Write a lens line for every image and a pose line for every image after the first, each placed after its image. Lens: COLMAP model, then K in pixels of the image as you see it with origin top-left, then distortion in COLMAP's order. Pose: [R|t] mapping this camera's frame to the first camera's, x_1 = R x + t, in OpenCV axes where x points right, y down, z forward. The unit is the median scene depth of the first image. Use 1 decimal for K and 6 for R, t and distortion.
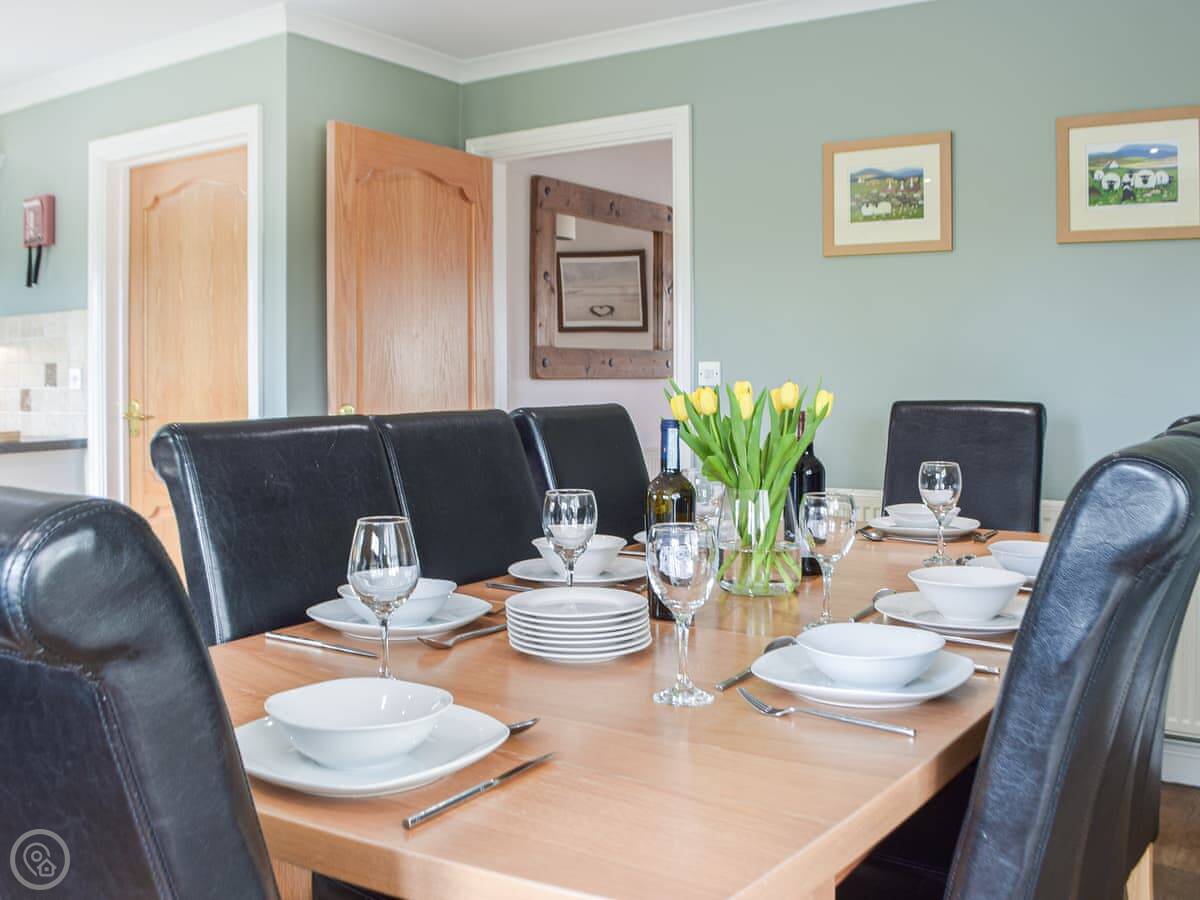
lens RADIAL K [[1138.9, 0, 599.5], [0, 1138.9, 360.3], [0, 0, 1]] dist [-0.073121, 0.002024]
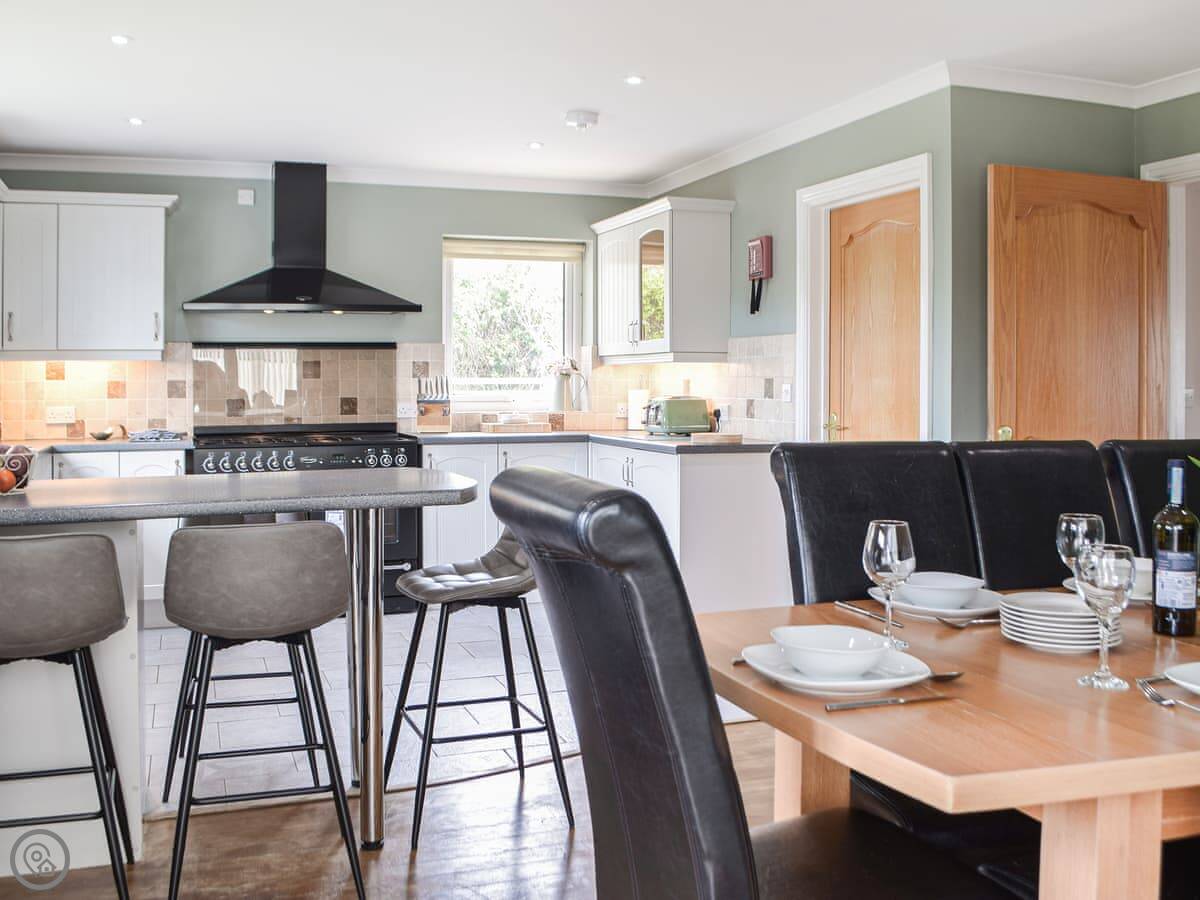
lens RADIAL K [[1187.4, 0, 600.8], [0, 1187.4, 402.6], [0, 0, 1]] dist [-0.078674, -0.003528]
pose [[0.803492, 0.032364, -0.594436, 0.132151], [-0.012985, 0.999236, 0.036852, -0.018986], [0.595174, -0.021891, 0.803298, -0.127415]]
